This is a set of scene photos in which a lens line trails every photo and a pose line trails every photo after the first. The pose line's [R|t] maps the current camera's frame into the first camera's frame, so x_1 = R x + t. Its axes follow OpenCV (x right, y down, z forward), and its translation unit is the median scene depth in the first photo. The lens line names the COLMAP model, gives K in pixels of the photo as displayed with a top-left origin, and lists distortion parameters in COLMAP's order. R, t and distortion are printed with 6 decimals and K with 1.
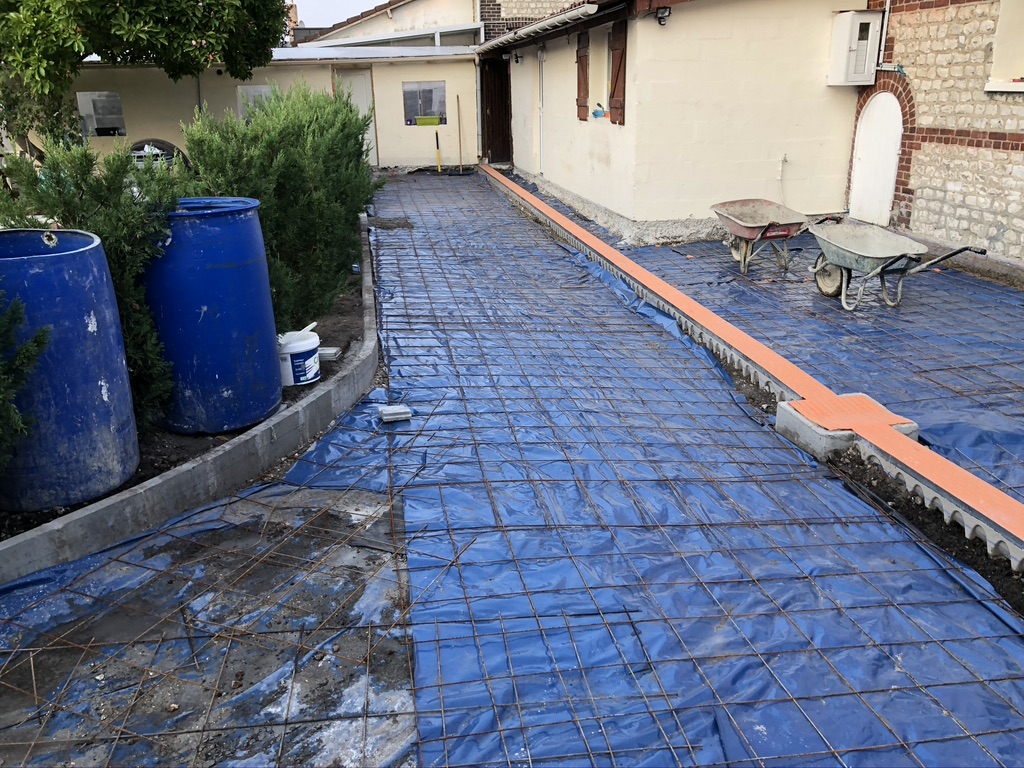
lens RADIAL K [[829.9, 0, 502.5], [0, 829.9, 376.6], [0, 0, 1]] dist [0.048457, -0.061751]
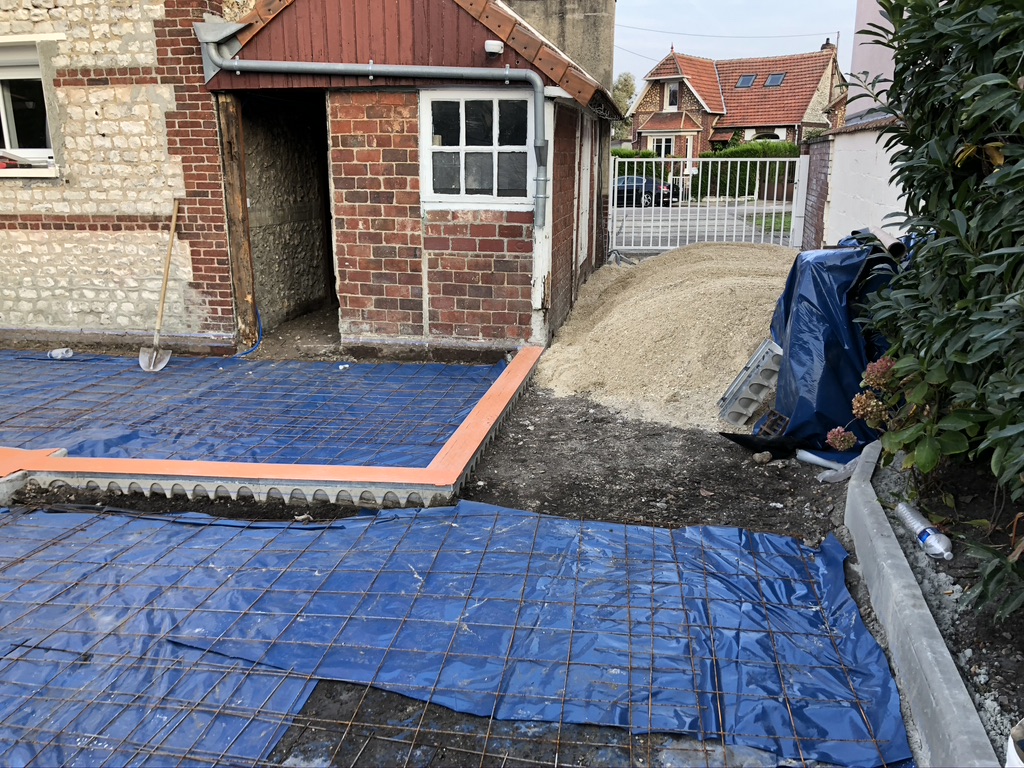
lens RADIAL K [[829.9, 0, 535.6], [0, 829.9, 371.6], [0, 0, 1]] dist [0.048457, -0.061751]
pose [[0.288634, -0.211258, 0.933842, -0.462684], [0.301716, 0.945728, 0.120692, 0.013239], [-0.908657, 0.246919, 0.336709, -0.044688]]
